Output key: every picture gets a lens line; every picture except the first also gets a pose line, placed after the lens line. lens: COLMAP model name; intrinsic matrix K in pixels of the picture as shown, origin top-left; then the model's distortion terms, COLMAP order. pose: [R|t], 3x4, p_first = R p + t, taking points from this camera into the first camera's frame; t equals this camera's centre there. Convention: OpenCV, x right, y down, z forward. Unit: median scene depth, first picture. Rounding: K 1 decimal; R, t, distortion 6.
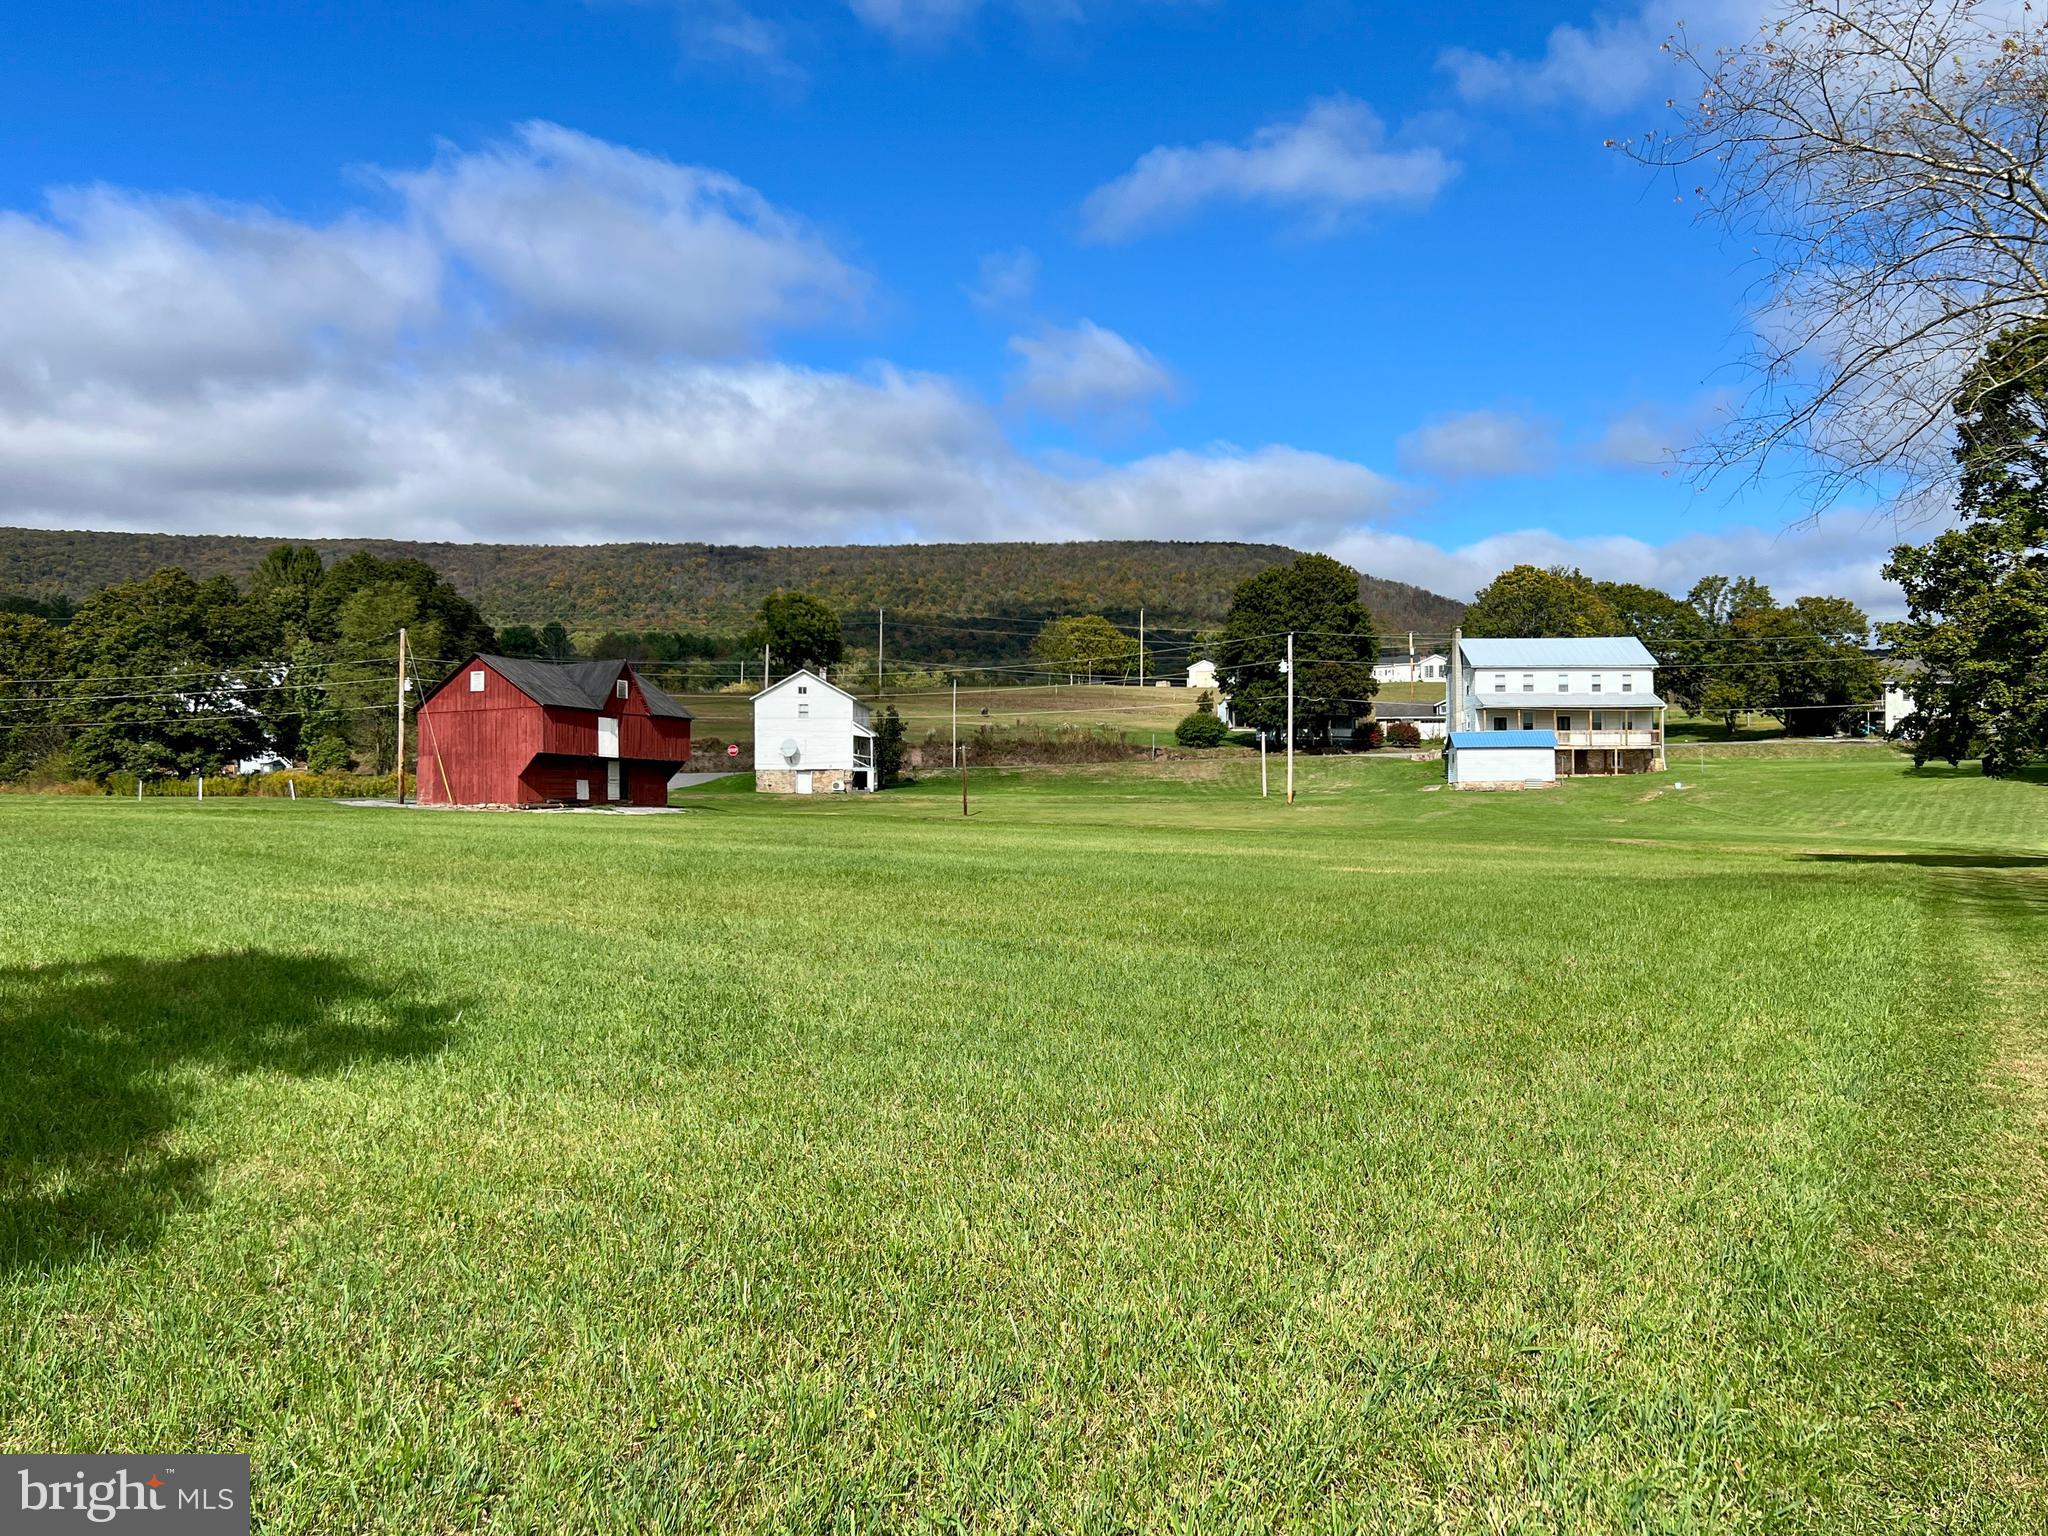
lens RADIAL K [[1680.1, 0, 1024.0], [0, 1680.1, 768.0], [0, 0, 1]] dist [-0.001845, -0.005742]
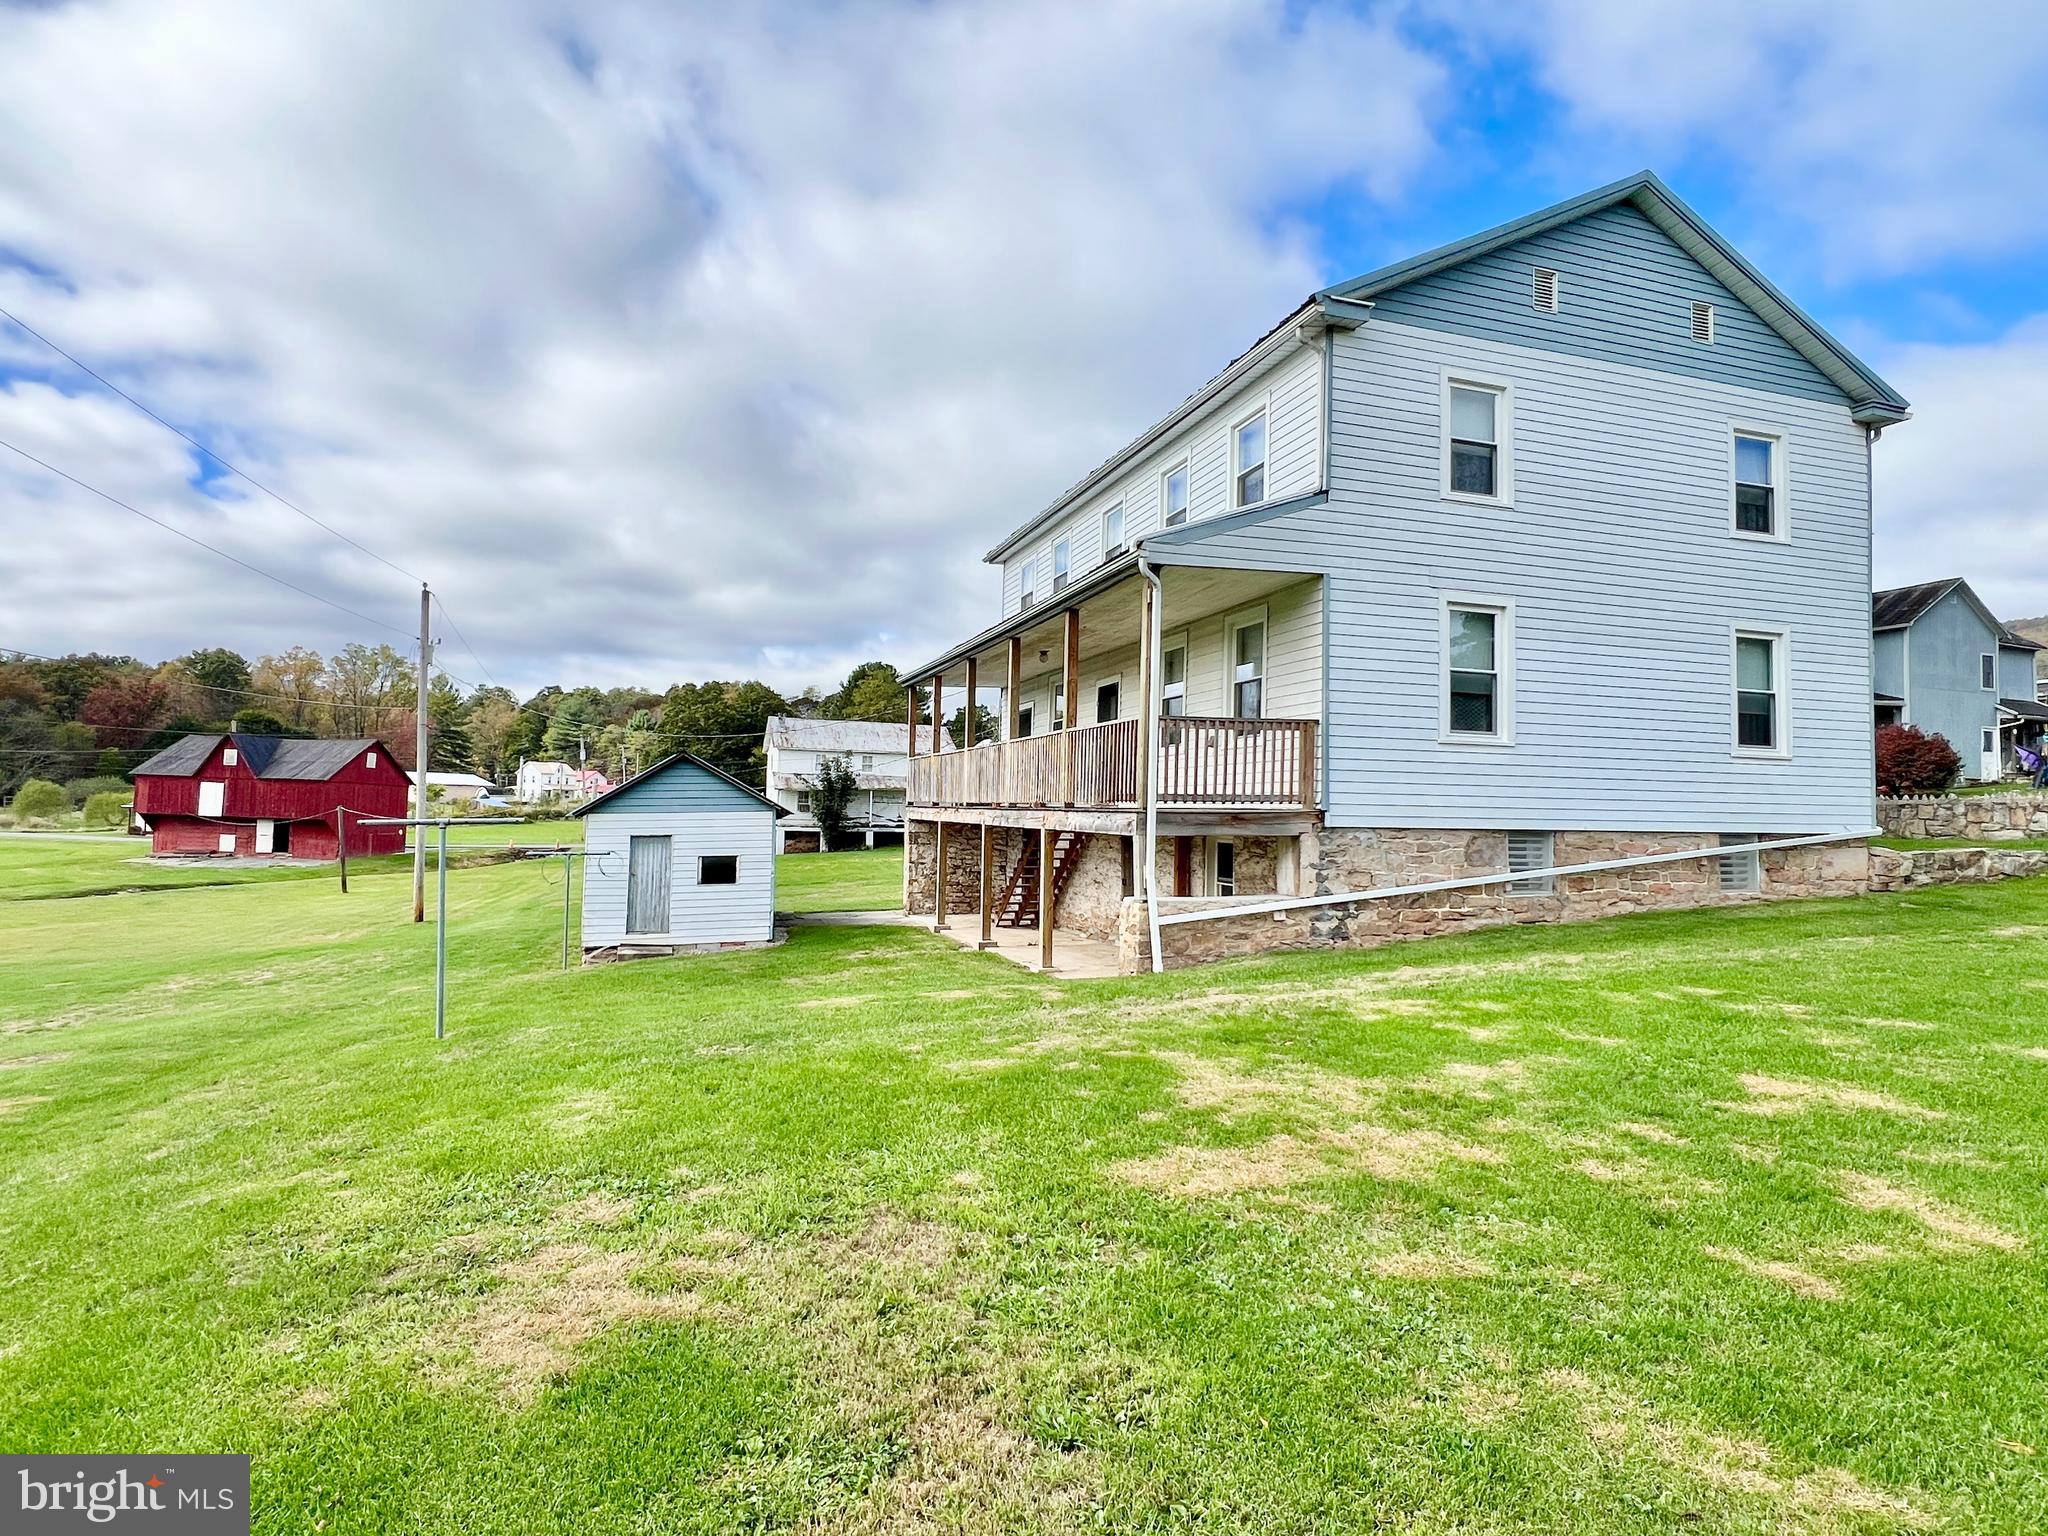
lens RADIAL K [[1014.6, 0, 1024.0], [0, 1014.6, 768.0], [0, 0, 1]] dist [-0.001987, -0.000387]
pose [[0.339689, -0.028265, -0.940113, 0.377195], [-0.003989, 0.999496, -0.031492, -0.011866], [0.940529, 0.014447, 0.339405, 0.780939]]
